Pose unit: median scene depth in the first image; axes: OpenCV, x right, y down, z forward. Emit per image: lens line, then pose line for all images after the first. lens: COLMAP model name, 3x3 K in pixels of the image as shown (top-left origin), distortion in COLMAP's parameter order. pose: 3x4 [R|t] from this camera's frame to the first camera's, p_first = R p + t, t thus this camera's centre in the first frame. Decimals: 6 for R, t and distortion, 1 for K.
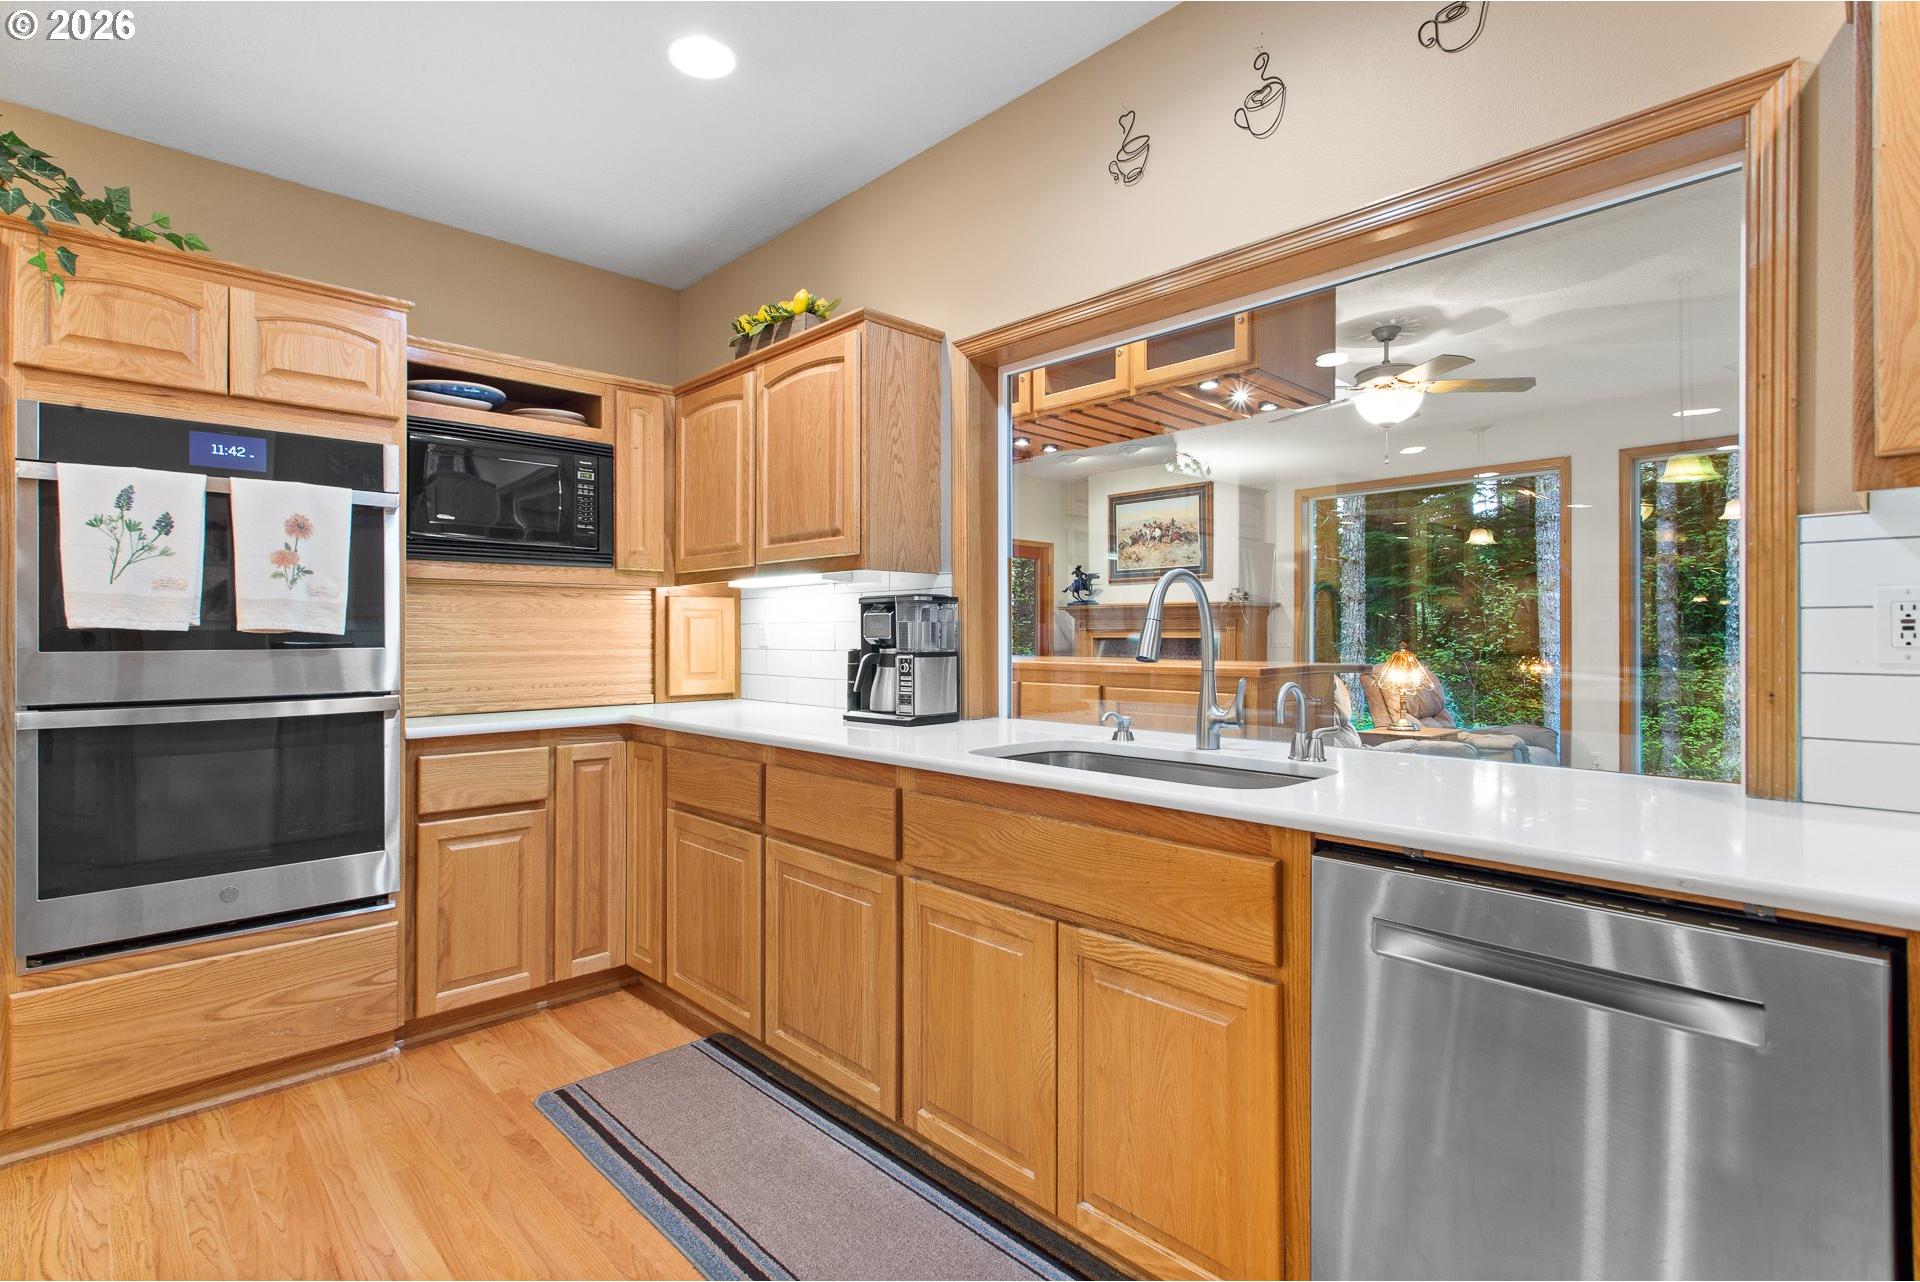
lens RADIAL K [[916.9, 0, 939.1], [0, 916.9, 631.7], [0, 0, 1]] dist [0.002420, 0.001034]
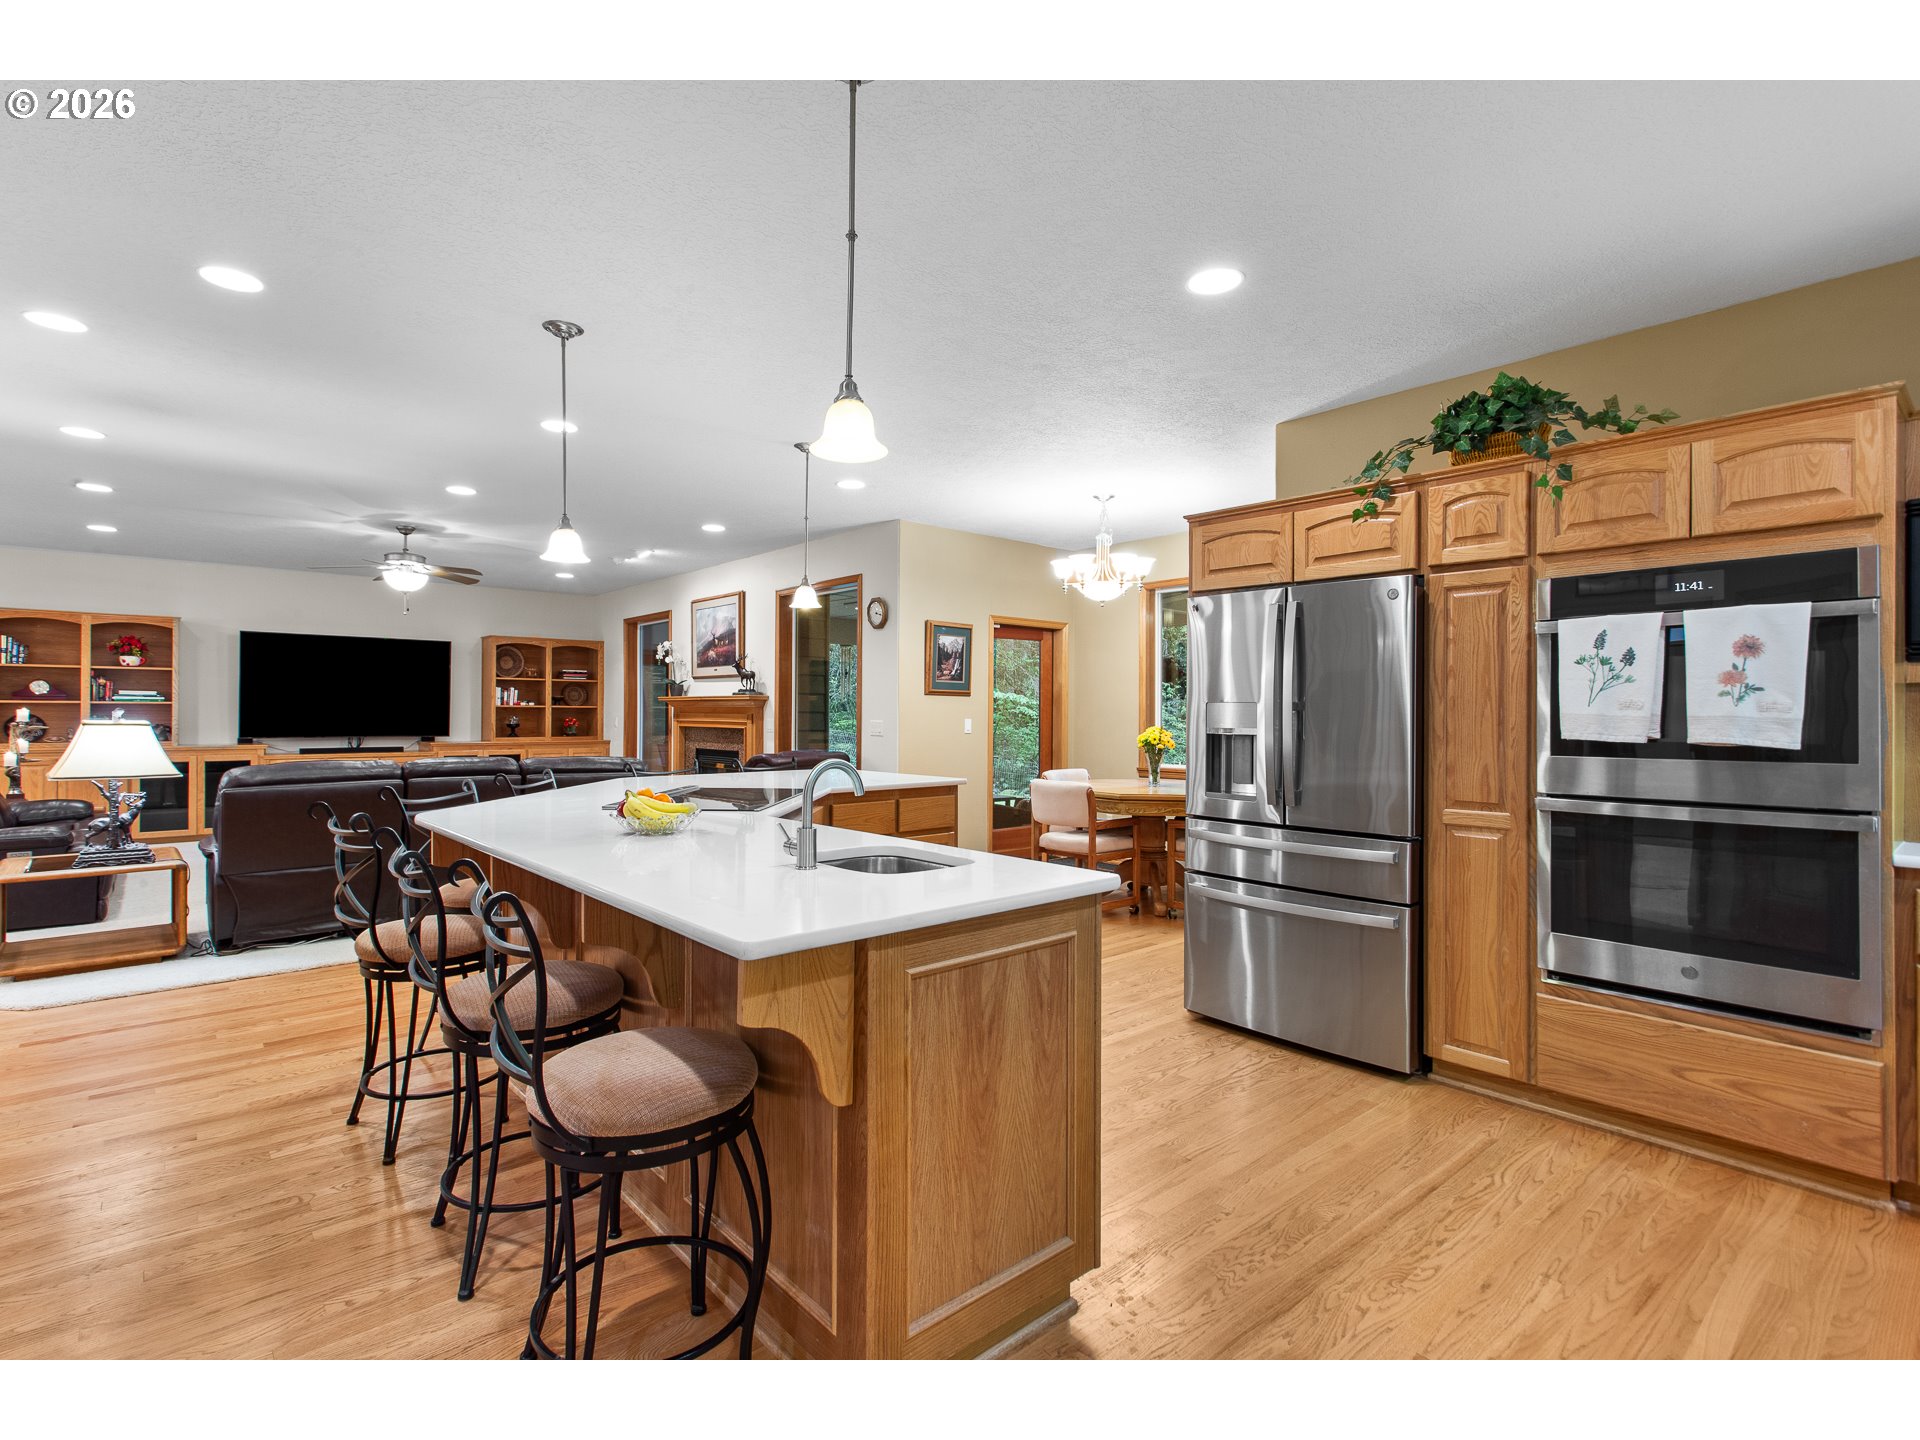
lens RADIAL K [[916.5, 0, 934.5], [0, 916.5, 717.2], [0, 0, 1]] dist [0.006235, 0.000940]
pose [[-0.046958, 0.001885, -0.998895, 0.417434], [-0.000320, 0.999998, 0.001902, -0.034881], [0.998897, 0.000409, -0.046957, 0.108917]]
